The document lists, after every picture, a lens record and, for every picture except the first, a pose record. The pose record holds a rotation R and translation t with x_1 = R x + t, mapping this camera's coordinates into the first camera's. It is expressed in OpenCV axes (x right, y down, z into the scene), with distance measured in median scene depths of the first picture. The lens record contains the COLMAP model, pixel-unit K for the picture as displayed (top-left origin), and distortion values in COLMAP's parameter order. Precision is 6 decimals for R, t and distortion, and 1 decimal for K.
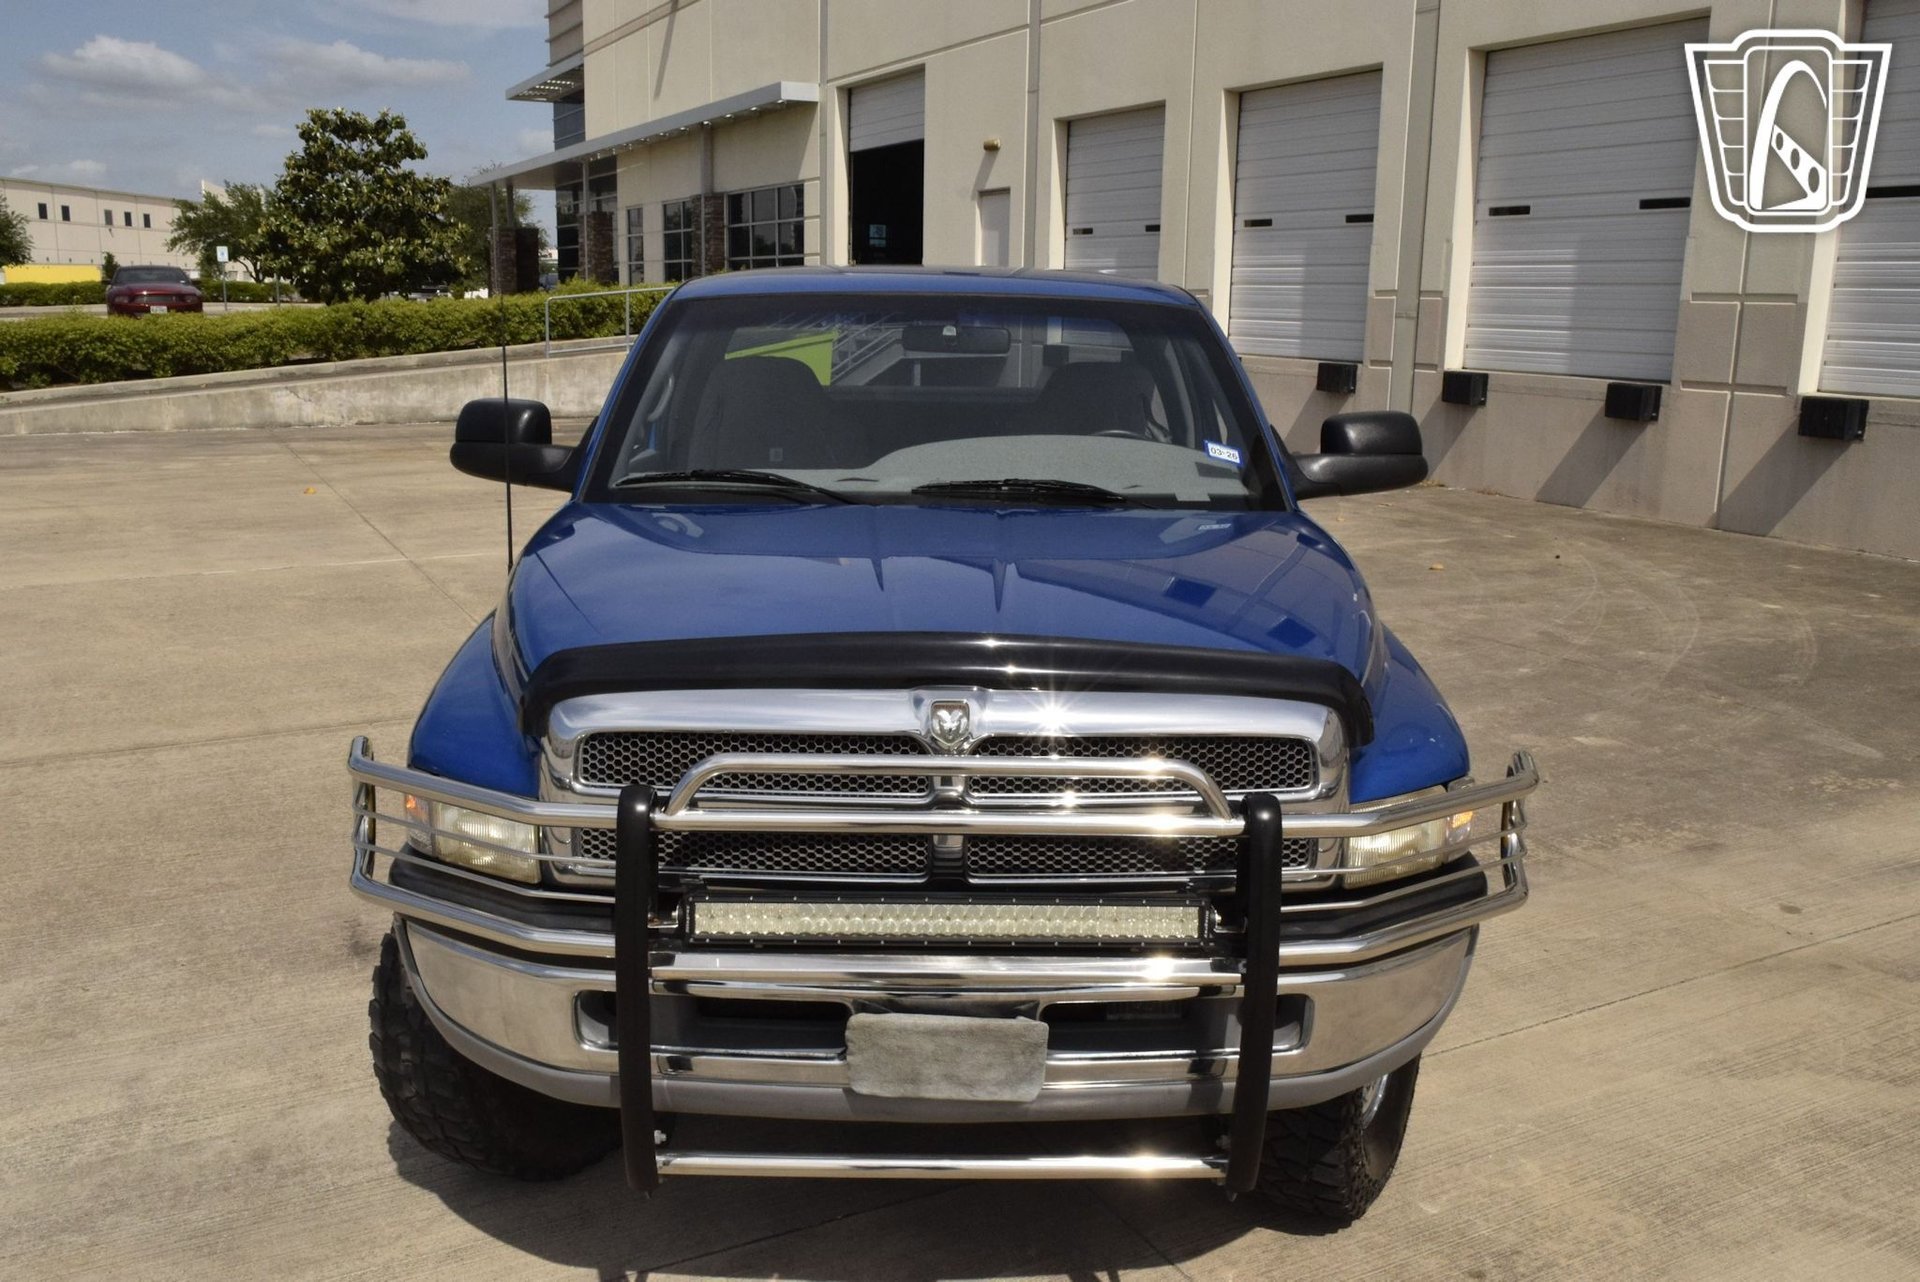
lens RADIAL K [[1623.7, 0, 954.3], [0, 1623.7, 636.1], [0, 0, 1]] dist [-0.037805, 0.017503]
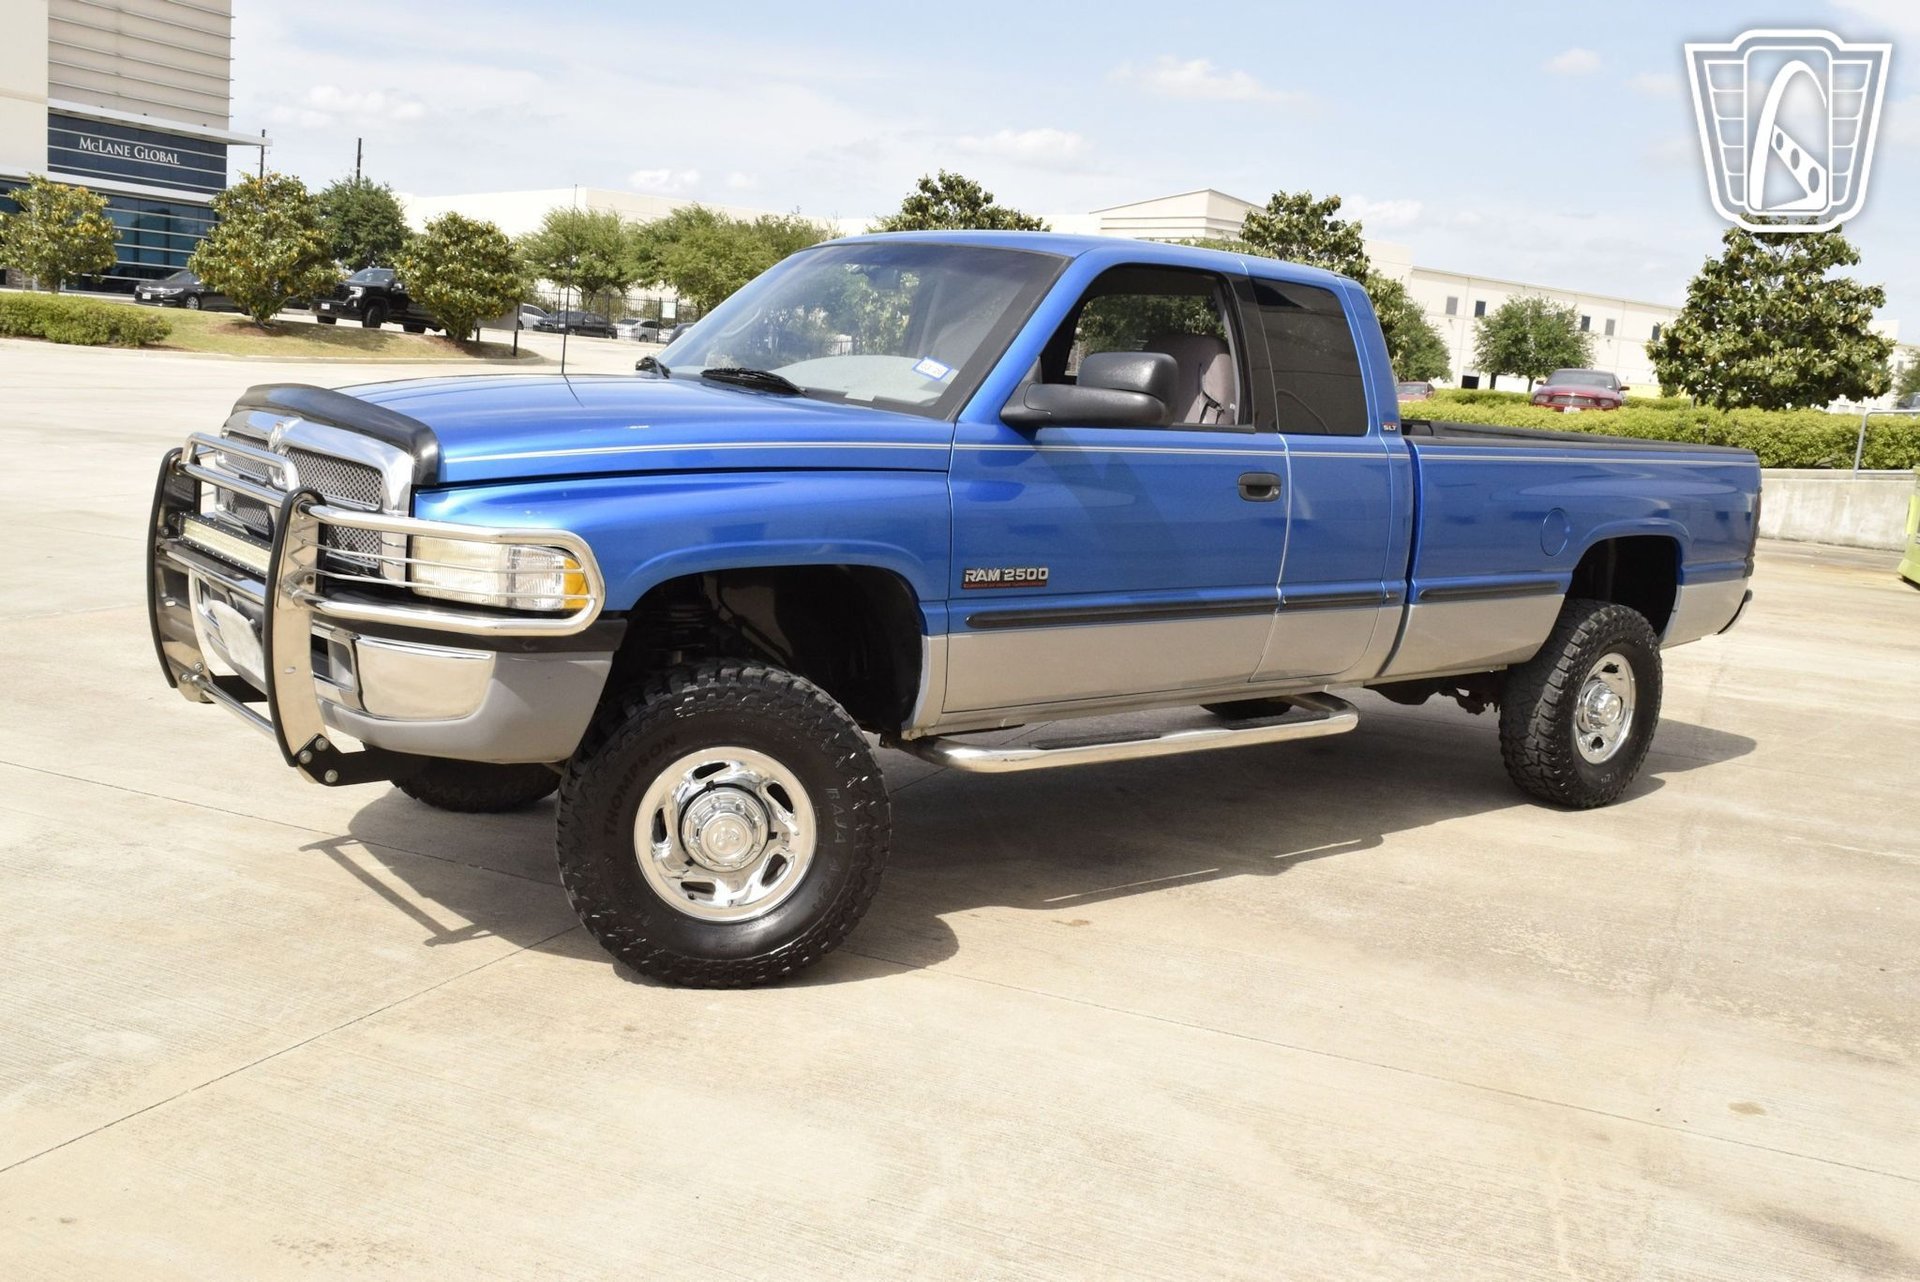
lens RADIAL K [[1758.6, 0, 959.1], [0, 1758.6, 627.5], [0, 0, 1]] dist [-0.039426, 0.000000]
pose [[0.617570, 0.153675, -0.771357, 0.796295], [-0.228451, 0.973493, 0.011042, 0.031927], [0.752607, 0.169398, 0.636307, 0.202232]]
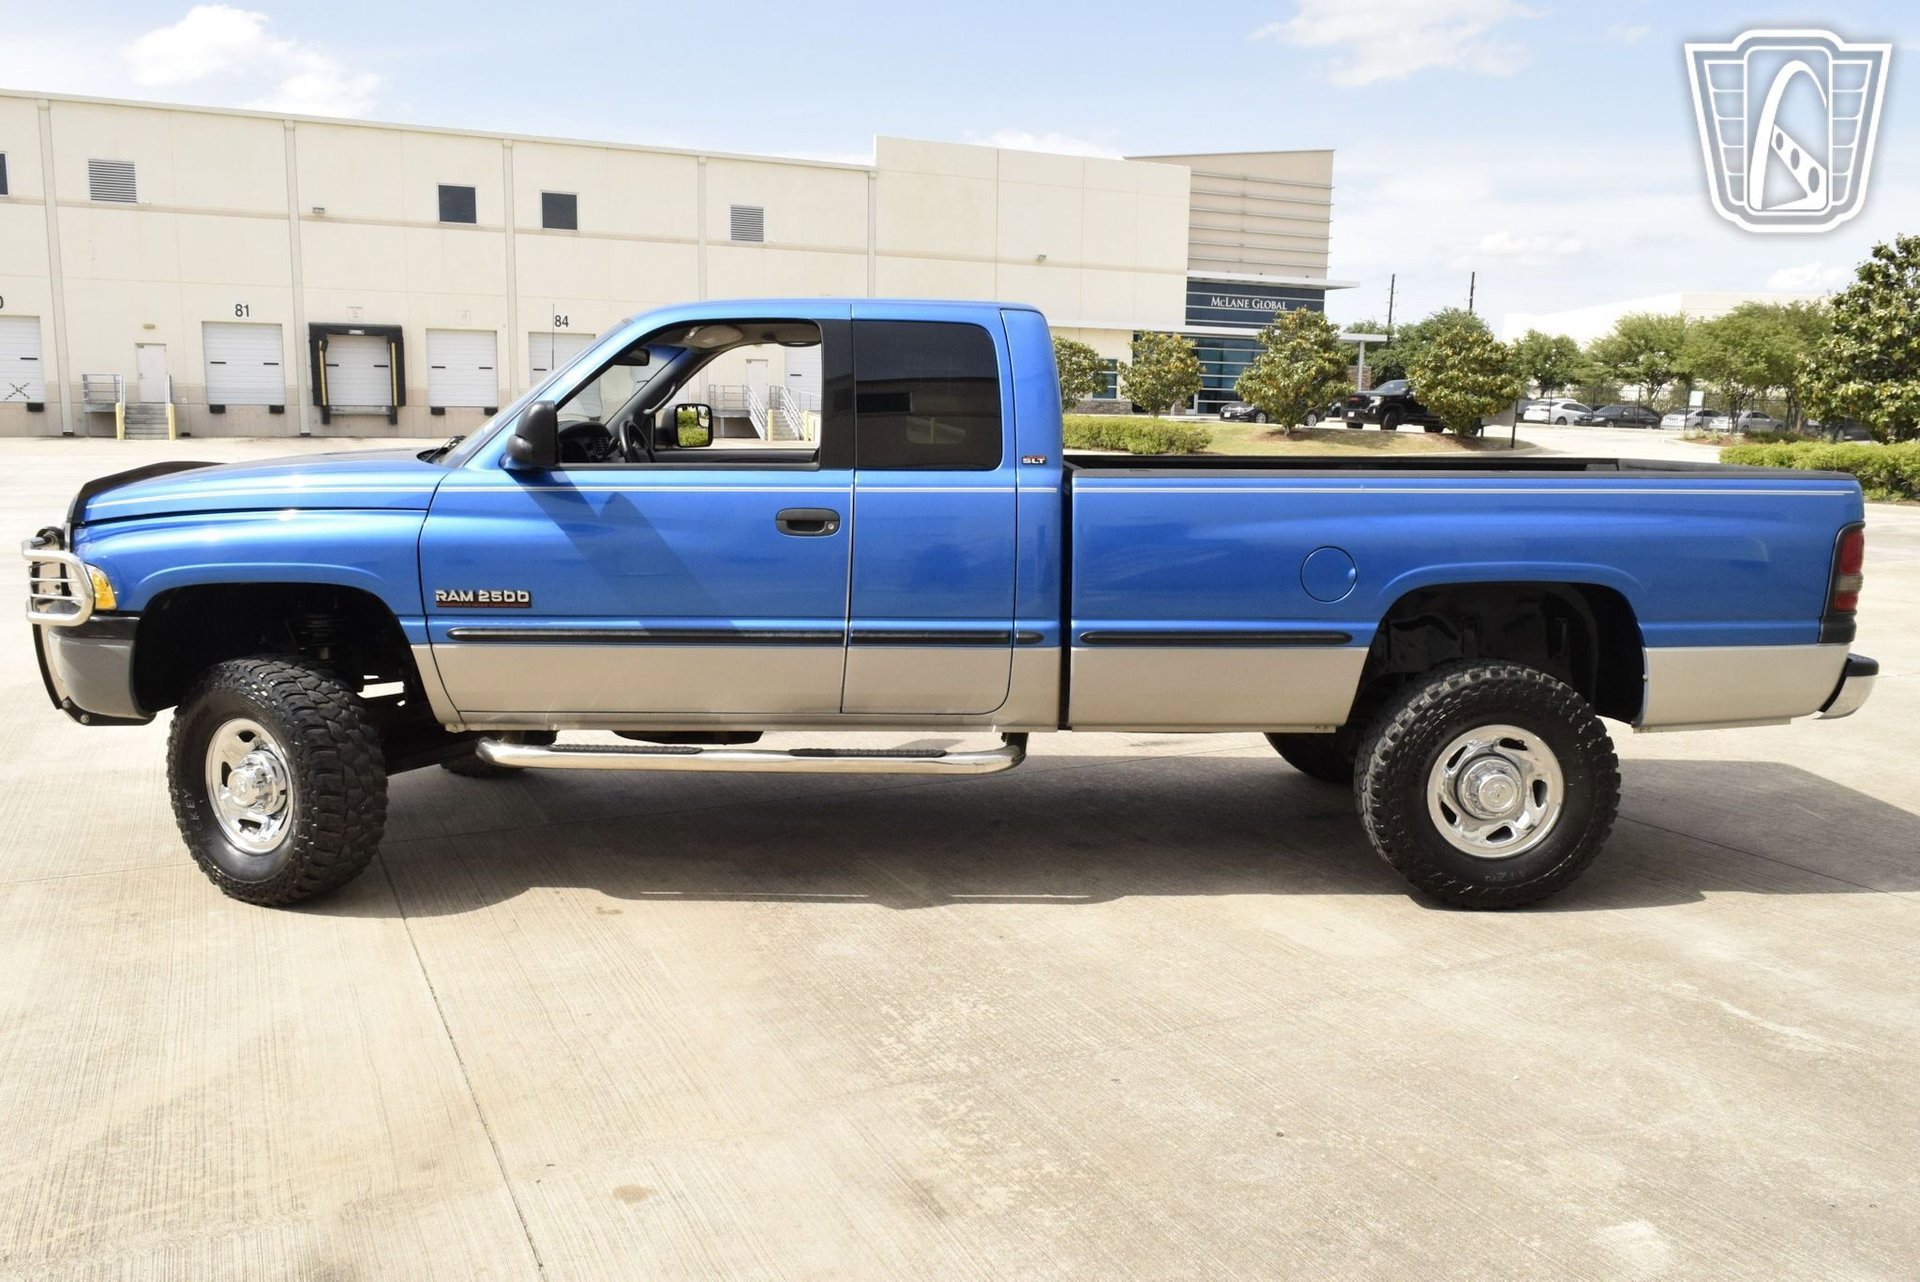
lens RADIAL K [[1486.2, 0, 946.0], [0, 1486.2, 599.3], [0, 0, 1]] dist [-0.021014, 0.012312]
pose [[-0.024977, 0.113055, -0.993275, 0.982229], [-0.218255, 0.968999, 0.115780, -0.137115], [0.975572, 0.219679, 0.000472, 0.984824]]
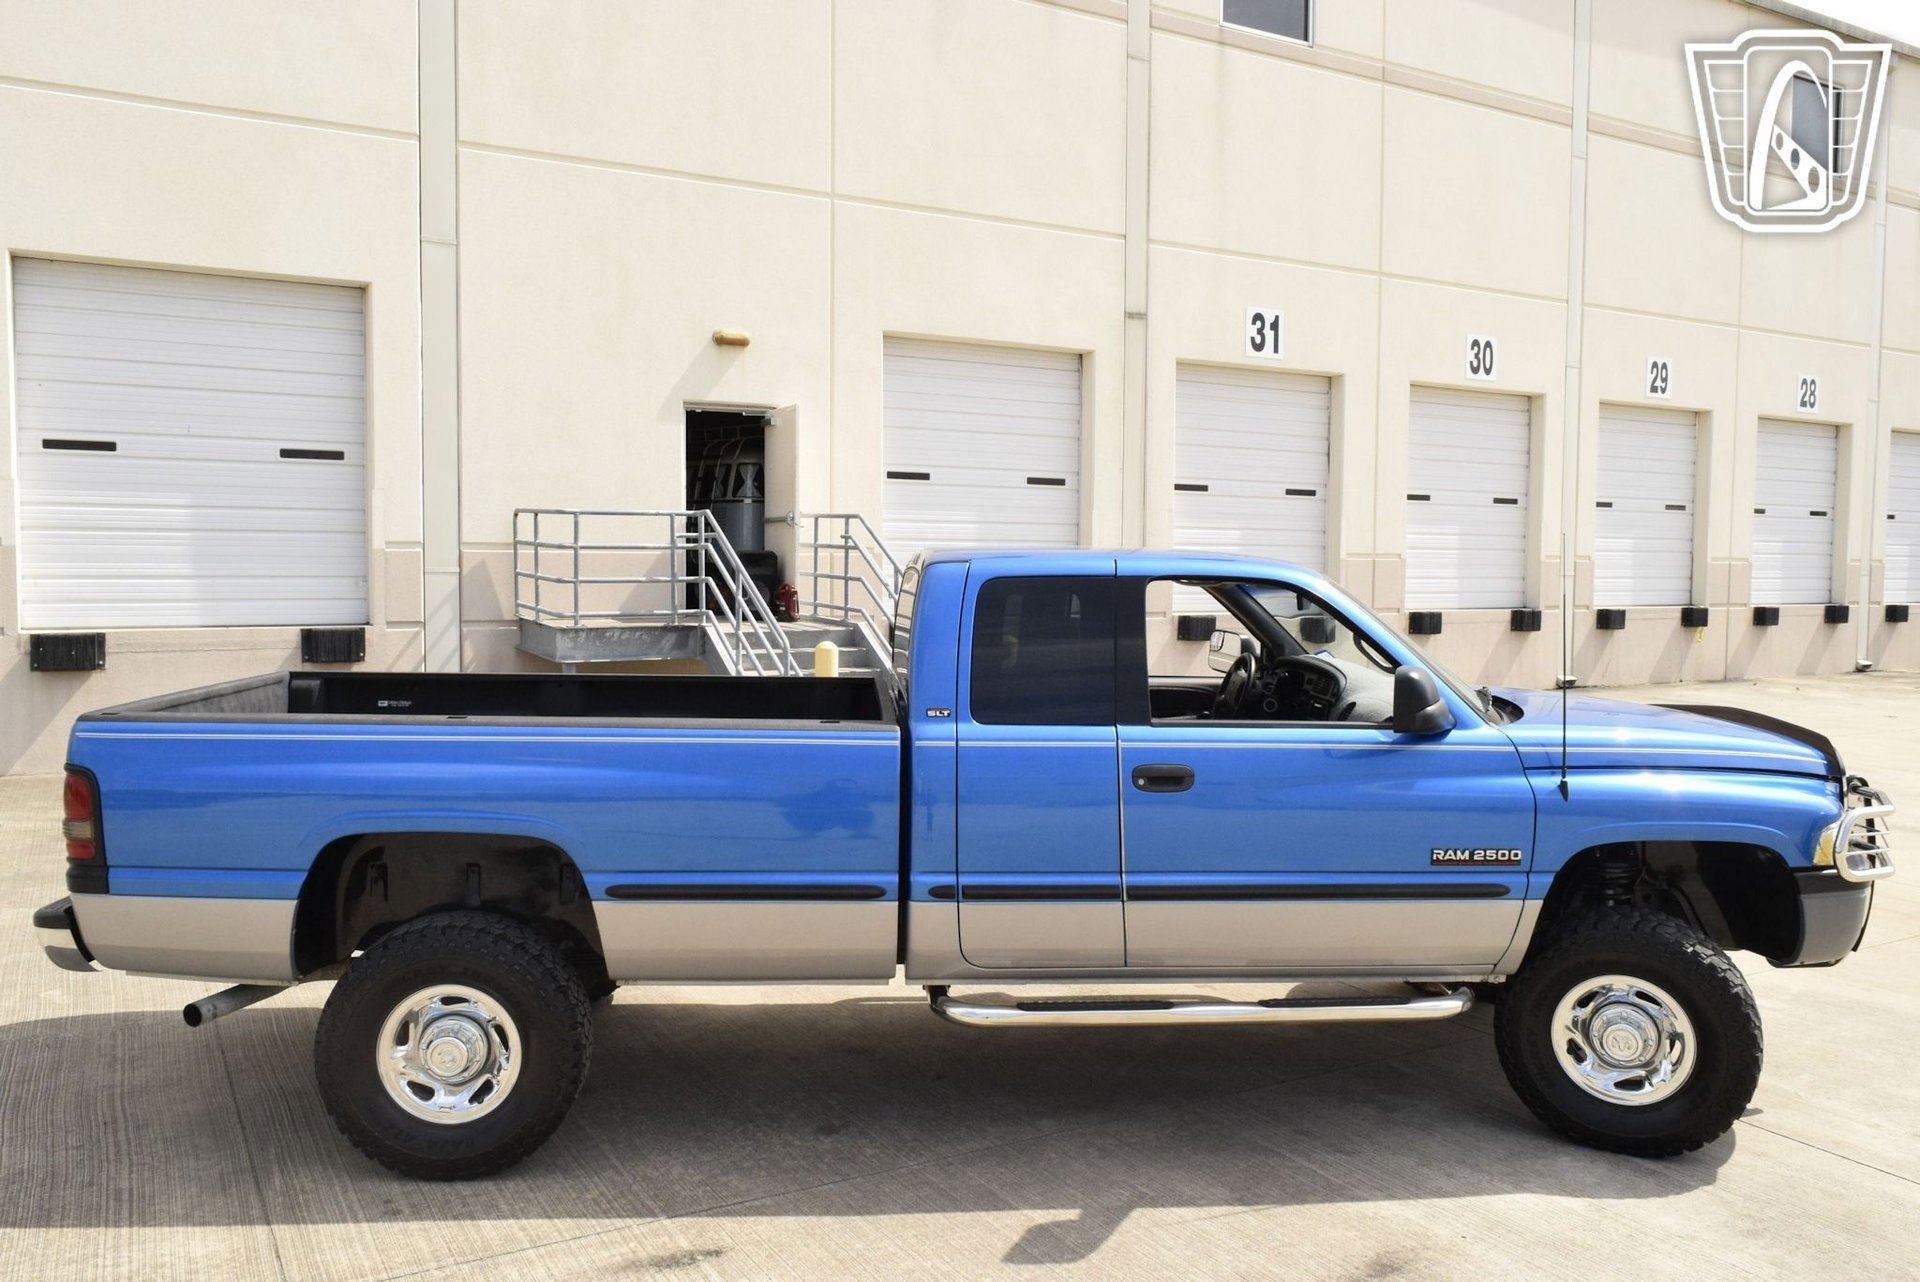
lens RADIAL K [[1486.2, 0, 971.0], [0, 1486.2, 636.4], [0, 0, 1]] dist [-0.021014, 0.012312]
pose [[-0.057797, -0.066809, 0.996090, -1.002148], [0.195829, 0.977616, 0.076933, -0.232023], [-0.978933, 0.199510, -0.043420, 1.020125]]
